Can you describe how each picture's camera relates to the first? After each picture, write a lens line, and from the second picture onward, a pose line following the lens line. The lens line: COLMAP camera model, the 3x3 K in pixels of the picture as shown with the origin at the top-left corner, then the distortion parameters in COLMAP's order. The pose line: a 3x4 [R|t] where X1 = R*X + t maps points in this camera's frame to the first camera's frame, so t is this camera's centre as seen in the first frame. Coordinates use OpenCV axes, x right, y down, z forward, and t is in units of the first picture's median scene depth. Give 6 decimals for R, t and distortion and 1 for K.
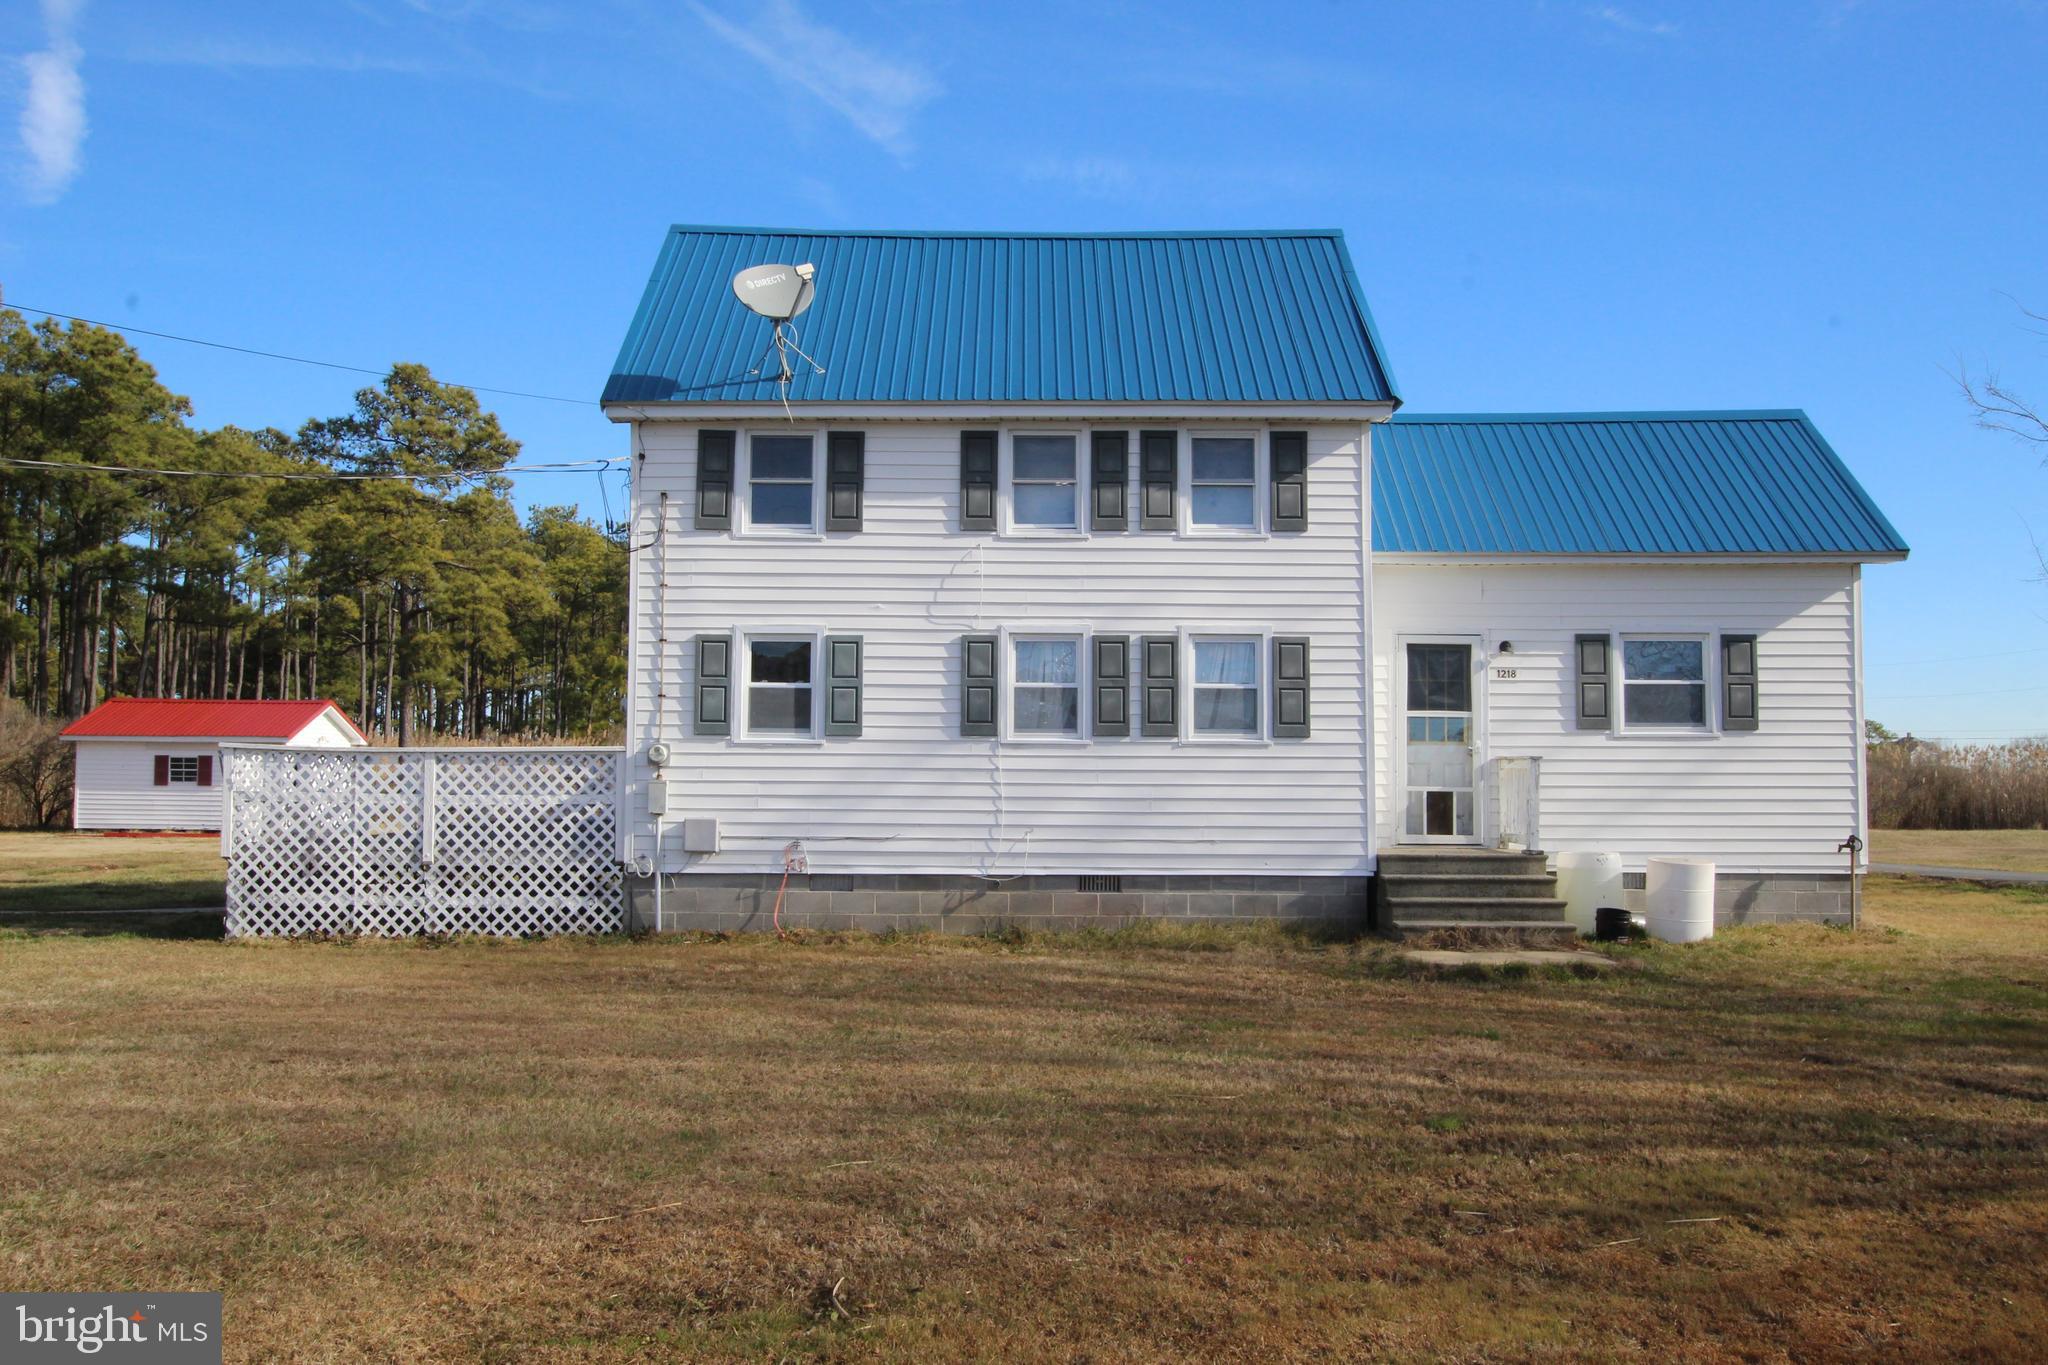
lens RADIAL K [[1693.1, 0, 1020.0], [0, 1693.1, 682.4], [0, 0, 1]] dist [0.008635, 0.020304]
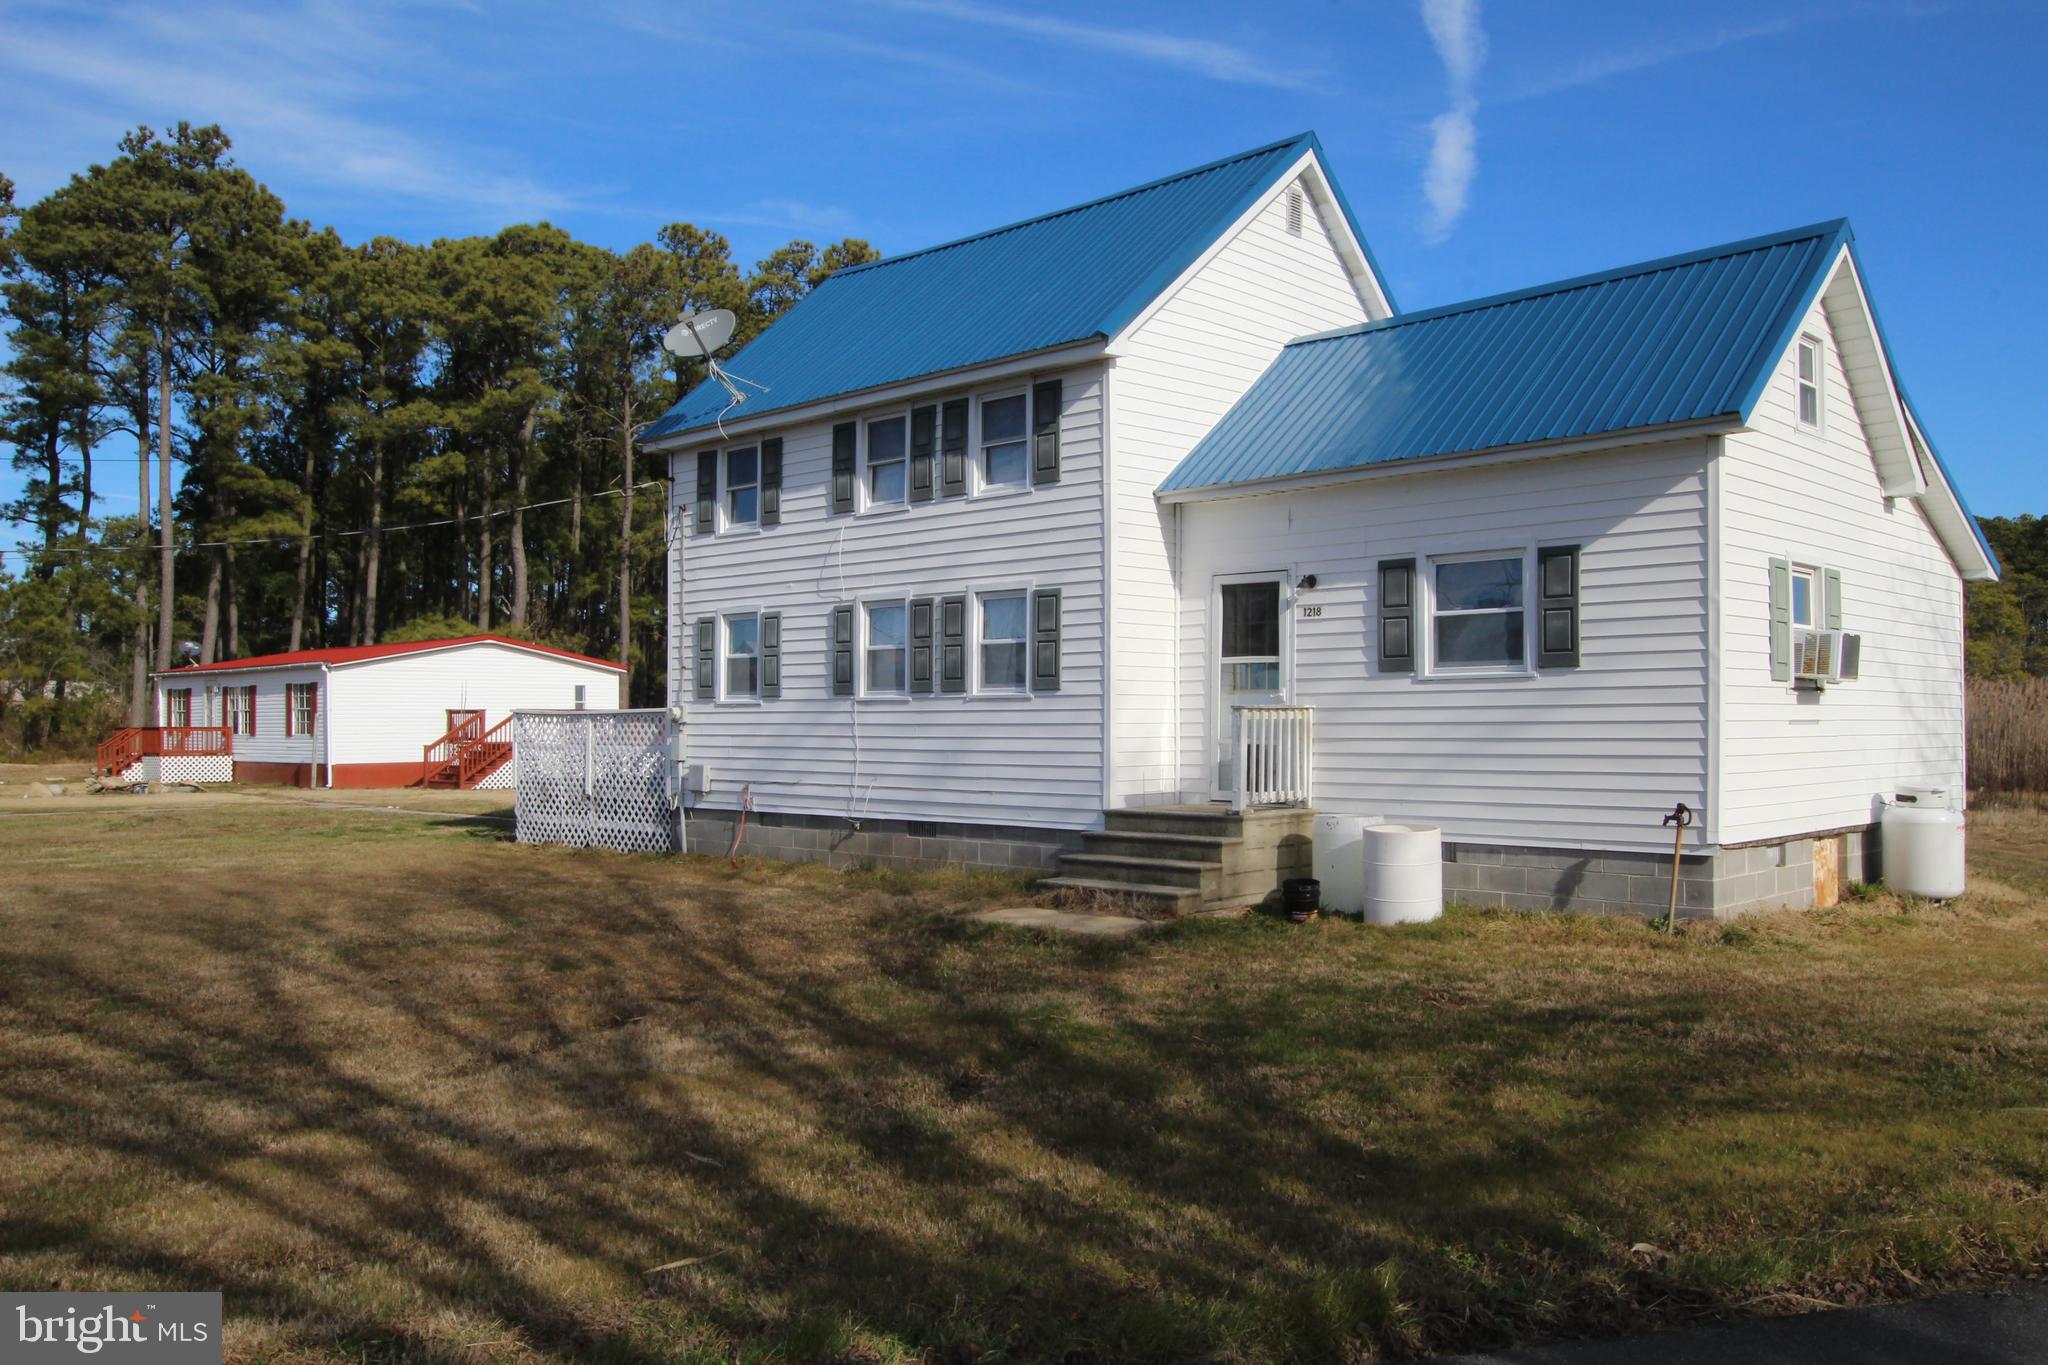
lens RADIAL K [[1603.8, 0, 1016.5], [0, 1603.8, 688.1], [0, 0, 1]] dist [0.006796, 0.016319]
pose [[0.728735, -0.022421, -0.684429, 0.787557], [0.042928, 0.998994, 0.012981, 0.018107], [0.683449, -0.038841, 0.728964, 0.296355]]
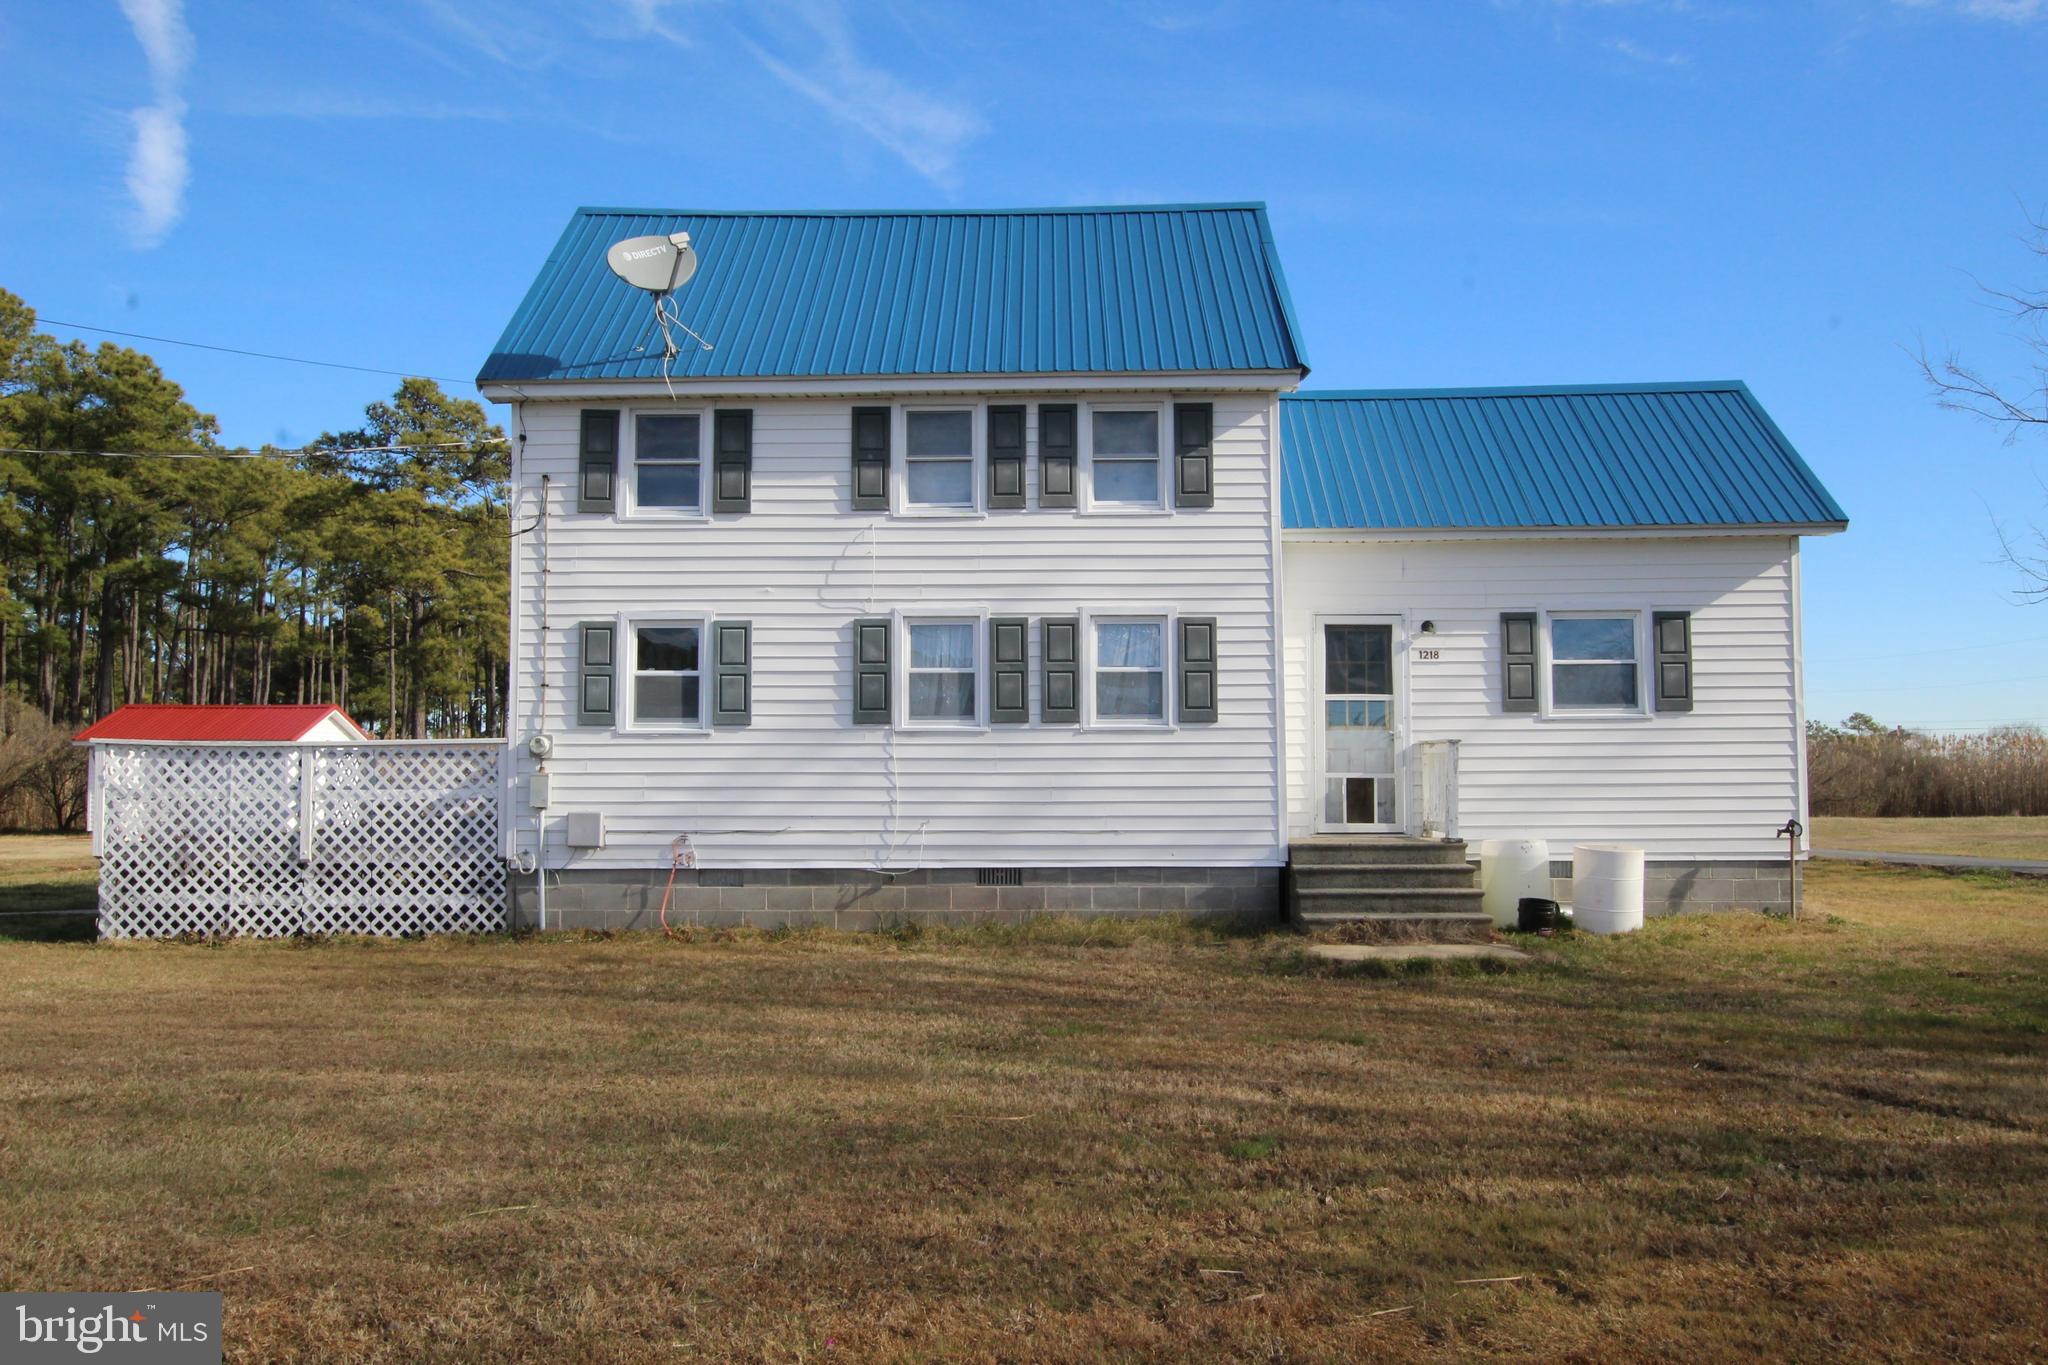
lens RADIAL K [[1603.8, 0, 1025.5], [0, 1603.8, 685.2], [0, 0, 1]] dist [0.006796, 0.016319]
pose [[0.999783, -0.009902, -0.018348, 0.079037], [0.009877, 0.999950, -0.001454, 0.011770], [0.018362, 0.001272, 0.999831, 0.091141]]
